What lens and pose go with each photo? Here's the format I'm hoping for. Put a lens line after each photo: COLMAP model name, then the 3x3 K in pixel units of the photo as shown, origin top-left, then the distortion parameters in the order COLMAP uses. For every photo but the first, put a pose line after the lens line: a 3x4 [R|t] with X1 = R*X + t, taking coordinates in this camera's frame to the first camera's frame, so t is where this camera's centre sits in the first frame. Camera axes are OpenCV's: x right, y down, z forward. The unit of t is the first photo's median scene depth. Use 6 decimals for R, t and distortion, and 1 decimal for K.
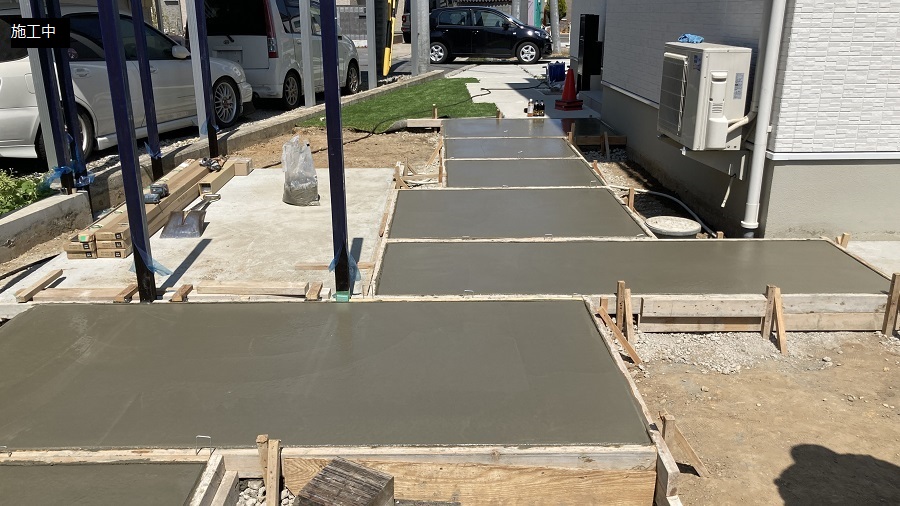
lens RADIAL K [[753.6, 0, 430.7], [0, 753.6, 254.7], [0, 0, 1]] dist [0.012522, 0.005257]
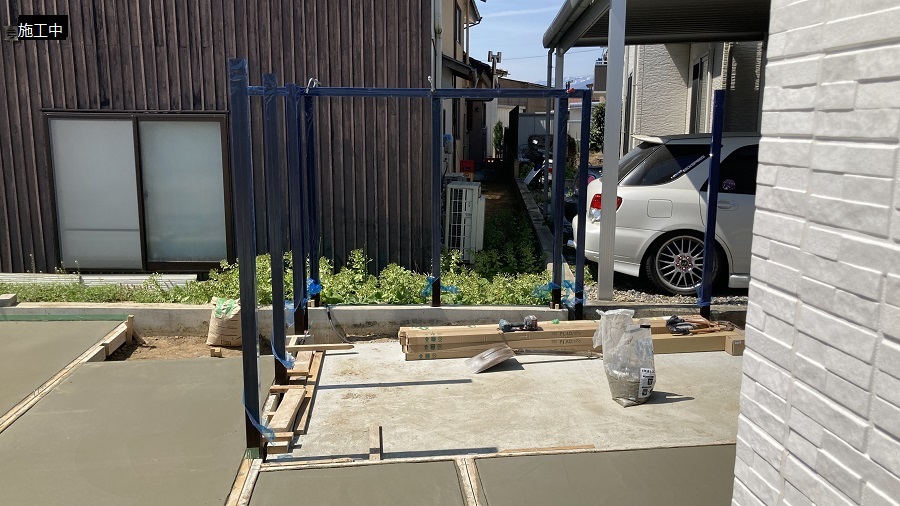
lens RADIAL K [[715.6, 0, 450.0], [0, 715.6, 253.0], [0, 0, 1]] dist [0.014653, 0.001138]
pose [[0.118774, 0.176223, -0.977158, 0.469849], [-0.310553, 0.941344, 0.132016, -0.236763], [0.943106, 0.287779, 0.166534, 0.656849]]
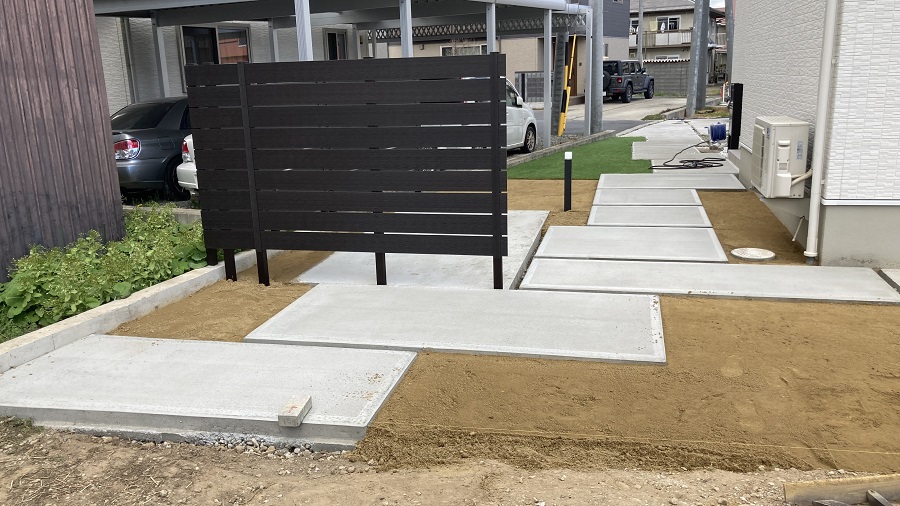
lens RADIAL K [[737.2, 0, 431.7], [0, 737.2, 253.9], [0, 0, 1]] dist [0.031204, 0.002933]
pose [[0.969713, 0.032263, -0.242105, 0.095719], [-0.049058, 0.996765, -0.063666, 0.074519], [0.239268, 0.073615, 0.968159, -0.410786]]
